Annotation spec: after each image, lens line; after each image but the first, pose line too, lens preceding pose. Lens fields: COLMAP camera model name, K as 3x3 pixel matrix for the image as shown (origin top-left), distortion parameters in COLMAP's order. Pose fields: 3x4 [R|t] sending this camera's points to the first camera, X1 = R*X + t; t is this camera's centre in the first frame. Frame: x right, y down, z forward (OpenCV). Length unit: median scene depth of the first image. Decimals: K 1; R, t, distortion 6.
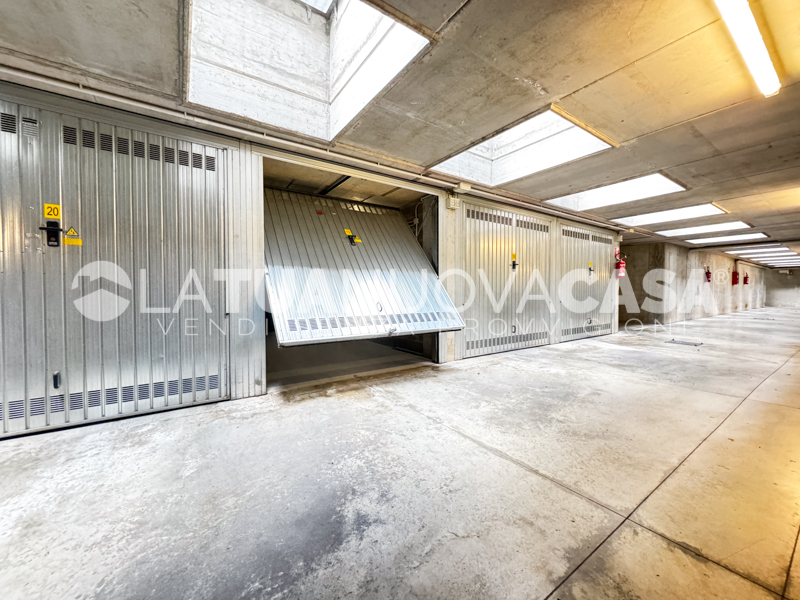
lens RADIAL K [[318.6, 0, 400.0], [0, 318.6, 300.0], [0, 0, 1]] dist [0.000003, -0.000056]
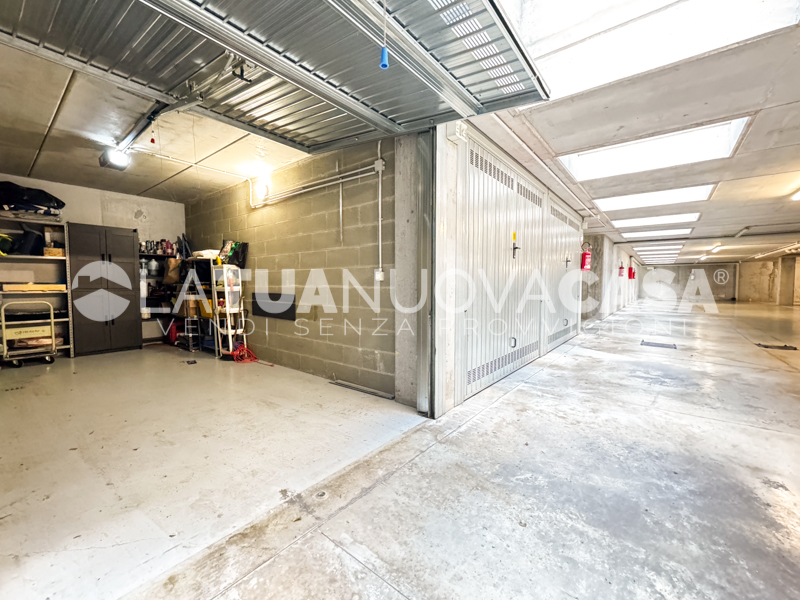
lens RADIAL K [[331.2, 0, 399.0], [0, 331.2, 300.1], [0, 0, 1]] dist [-0.001031, -0.000161]
pose [[0.956575, -0.010176, 0.291308, -0.105850], [0.003174, 0.999695, 0.024499, -0.022369], [-0.291468, -0.022510, 0.956316, 0.479989]]
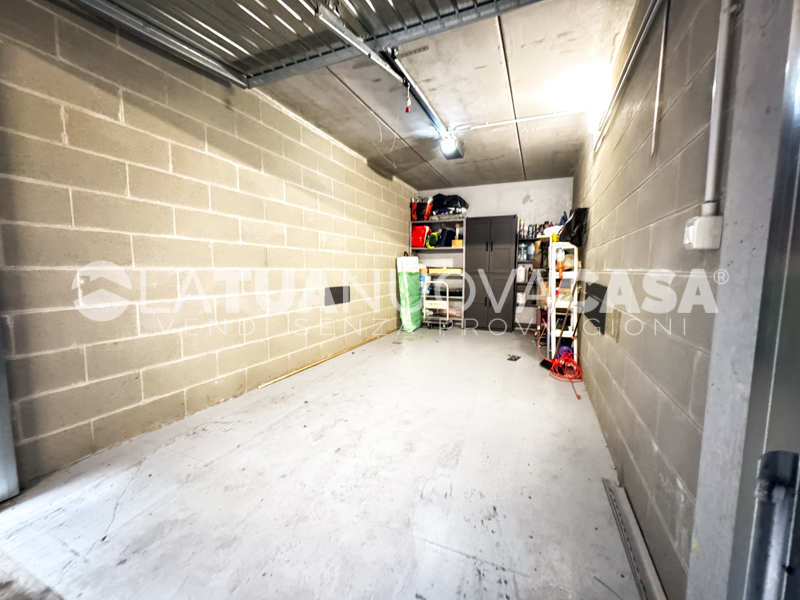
lens RADIAL K [[322.8, 0, 394.9], [0, 322.8, 299.8], [0, 0, 1]] dist [-0.000074, 0.000343]
pose [[0.530421, 0.085804, -0.843381, 0.125555], [-0.029041, 0.996120, 0.083079, -0.027148], [0.847237, -0.019574, 0.530855, 0.903977]]
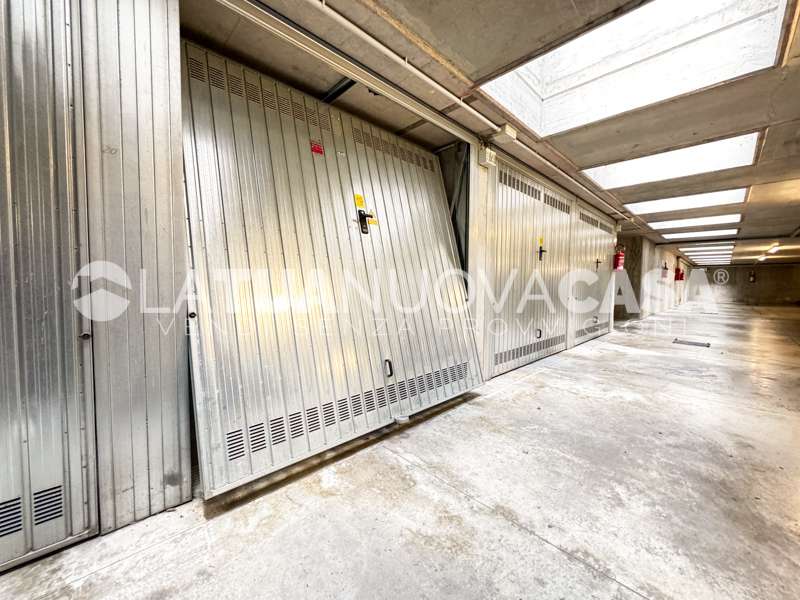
lens RADIAL K [[318.6, 0, 400.0], [0, 318.6, 300.0], [0, 0, 1]] dist [0.000003, -0.000056]
pose [[0.985014, 0.002270, 0.172457, -0.142703], [-0.006777, 0.999651, 0.025548, -0.011514], [-0.172339, -0.026334, 0.984686, 0.352831]]
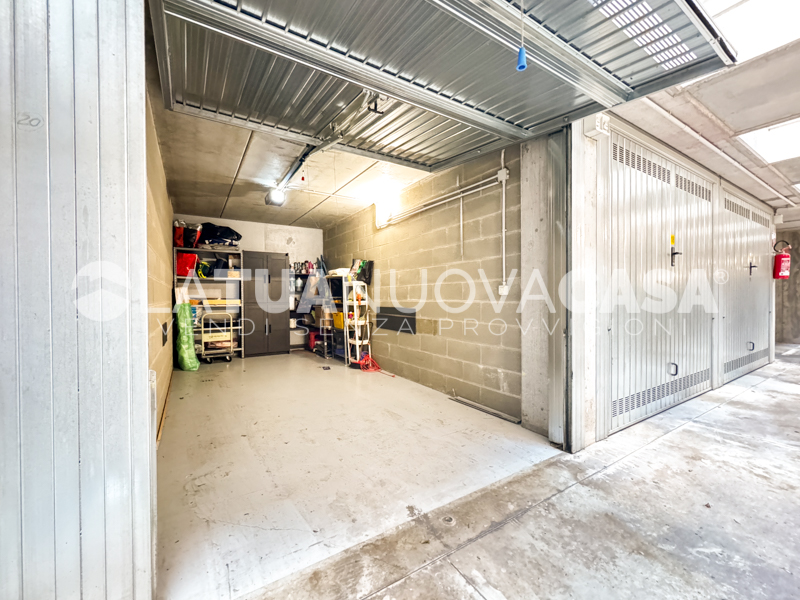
lens RADIAL K [[330.1, 0, 400.0], [0, 330.1, 300.0], [0, 0, 1]] dist [-0.001101, -0.000095]
pose [[0.999266, -0.001970, -0.038246, -0.121334], [0.001366, 0.999874, -0.015808, -0.026221], [0.038272, 0.015744, 0.999143, 0.495703]]
